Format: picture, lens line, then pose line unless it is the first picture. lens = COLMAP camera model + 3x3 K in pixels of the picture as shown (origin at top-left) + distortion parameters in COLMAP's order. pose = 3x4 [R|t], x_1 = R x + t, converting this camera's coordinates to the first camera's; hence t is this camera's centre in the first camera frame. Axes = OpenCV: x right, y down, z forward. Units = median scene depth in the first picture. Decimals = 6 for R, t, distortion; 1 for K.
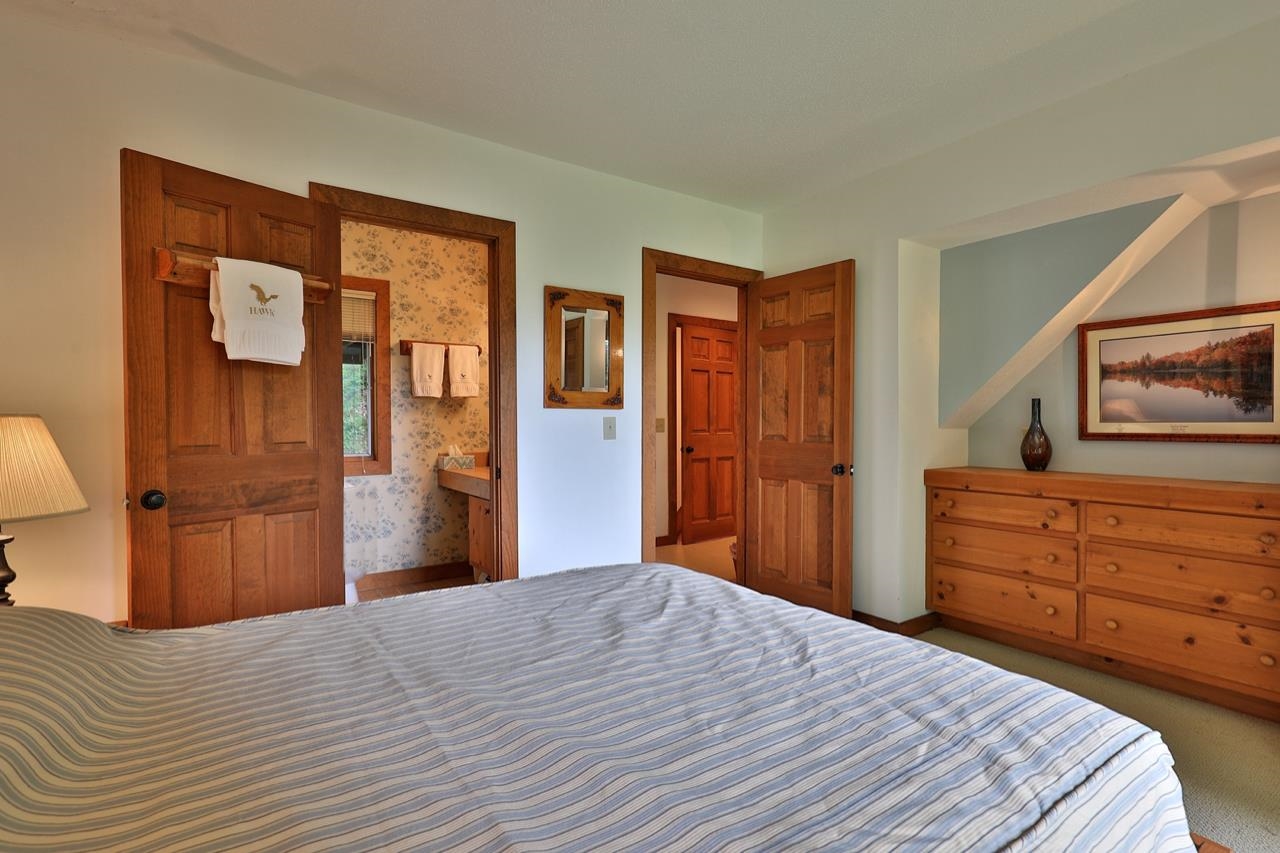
lens RADIAL K [[612.1, 0, 638.8], [0, 612.1, 427.1], [0, 0, 1]] dist [-0.004094, 0.001335]
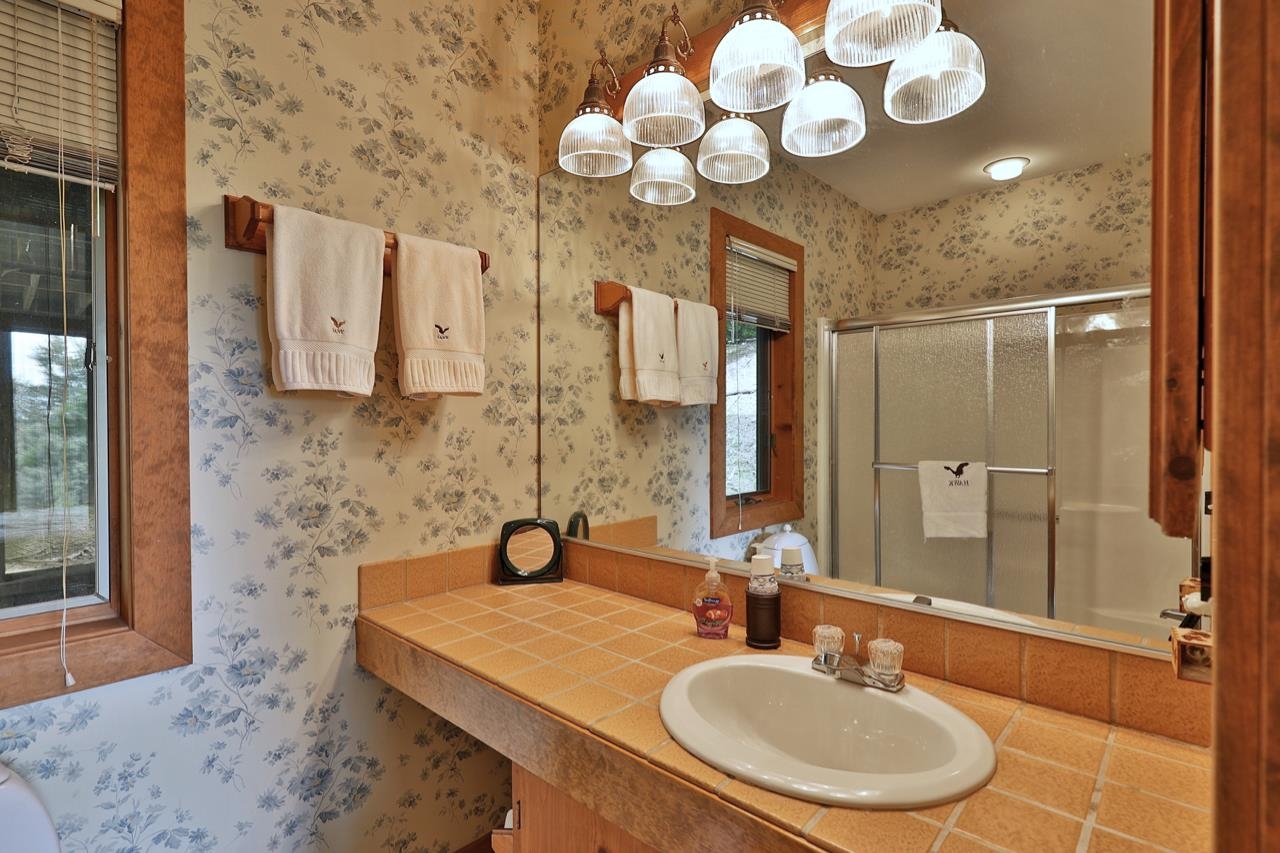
lens RADIAL K [[612.1, 0, 645.8], [0, 612.1, 424.9], [0, 0, 1]] dist [-0.004094, 0.001335]
pose [[0.970070, -0.005839, 0.242754, -0.262711], [0.008159, 0.999930, -0.008554, -0.028896], [-0.242687, 0.010279, 0.970050, 0.659063]]
